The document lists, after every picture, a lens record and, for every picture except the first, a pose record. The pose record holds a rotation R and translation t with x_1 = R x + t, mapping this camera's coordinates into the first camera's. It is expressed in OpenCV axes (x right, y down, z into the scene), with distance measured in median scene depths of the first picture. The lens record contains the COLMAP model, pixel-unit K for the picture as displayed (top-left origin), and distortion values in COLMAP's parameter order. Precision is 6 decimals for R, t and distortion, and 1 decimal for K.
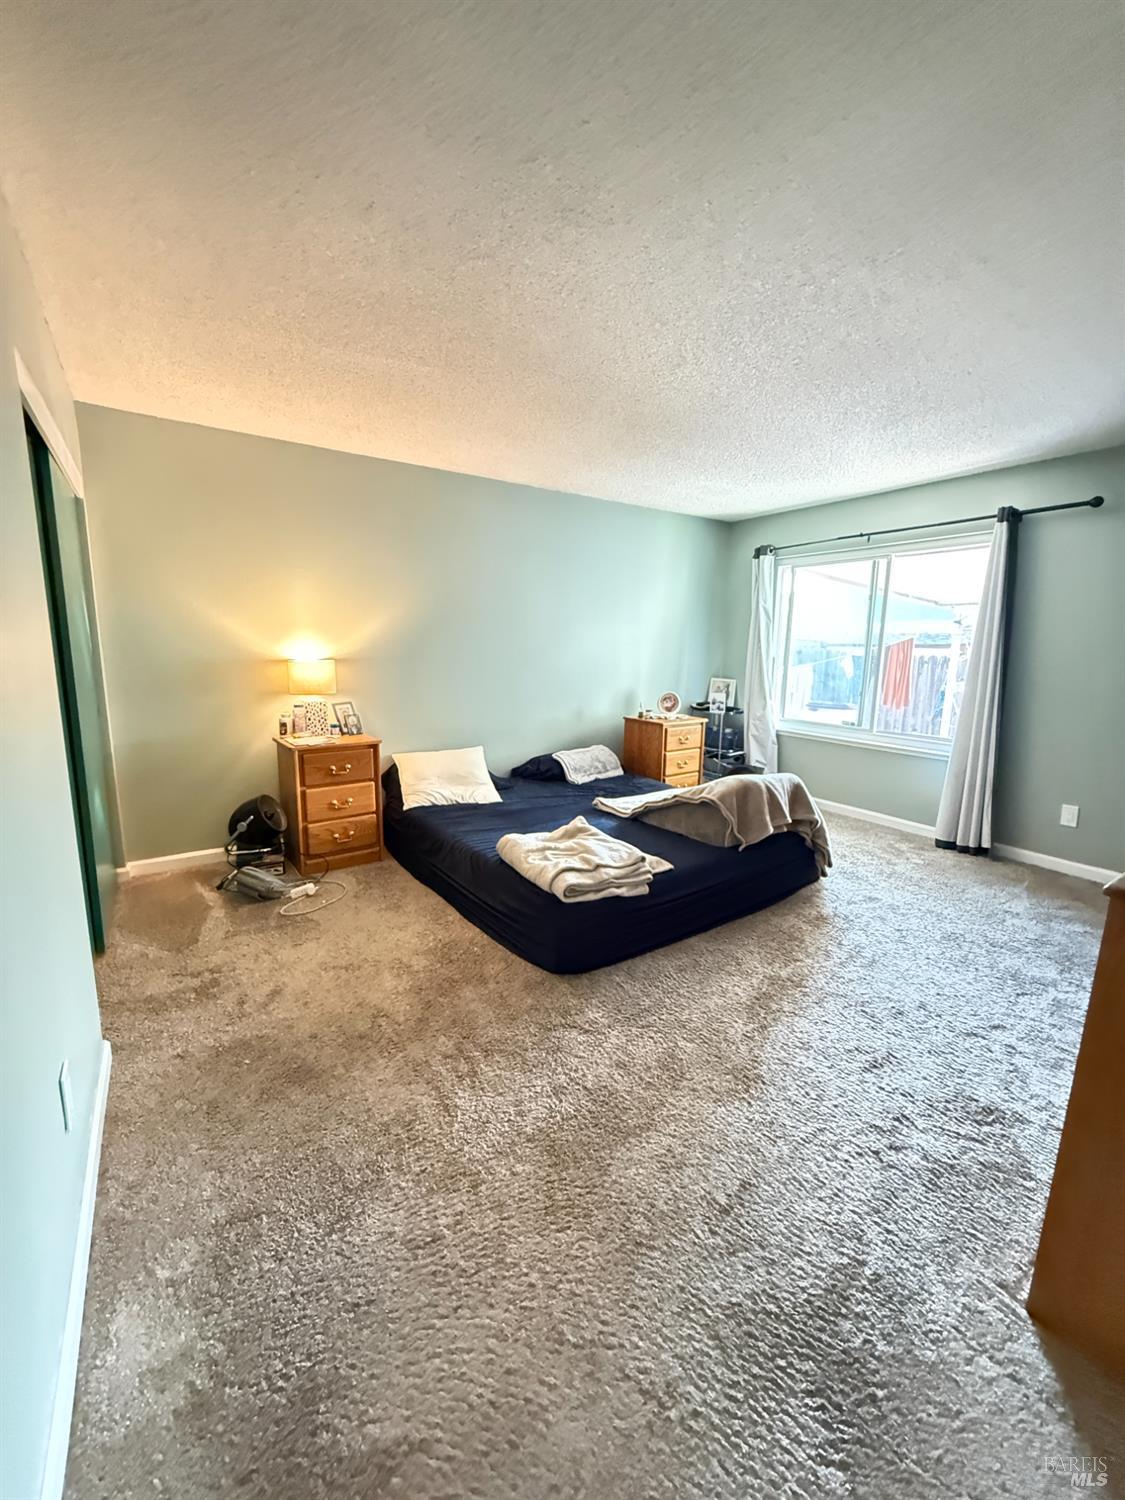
lens RADIAL K [[595.1, 0, 563.3], [0, 595.1, 745.5], [0, 0, 1]] dist [-0.001547, -0.000019]
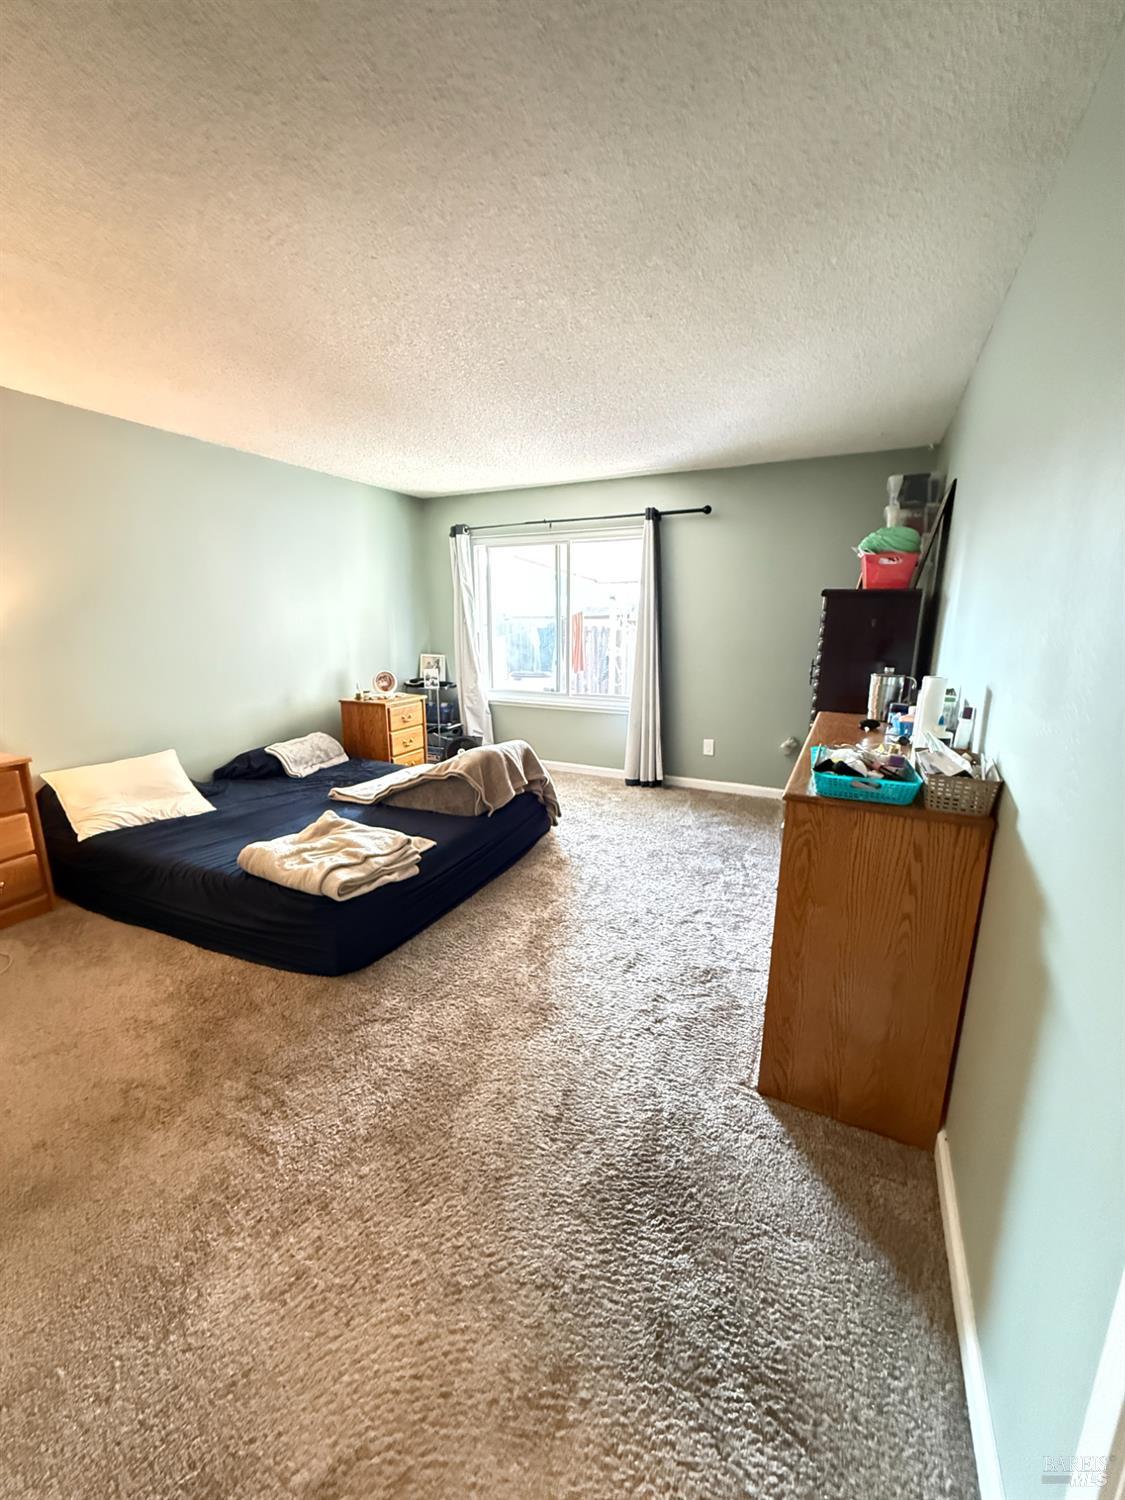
lens RADIAL K [[595.1, 0, 565.2], [0, 595.1, 745.2], [0, 0, 1]] dist [-0.001547, -0.000019]
pose [[0.865799, -0.119149, 0.485999, -0.118330], [0.096895, 0.992775, 0.070775, -0.018841], [-0.490920, -0.014186, 0.871089, -0.010477]]
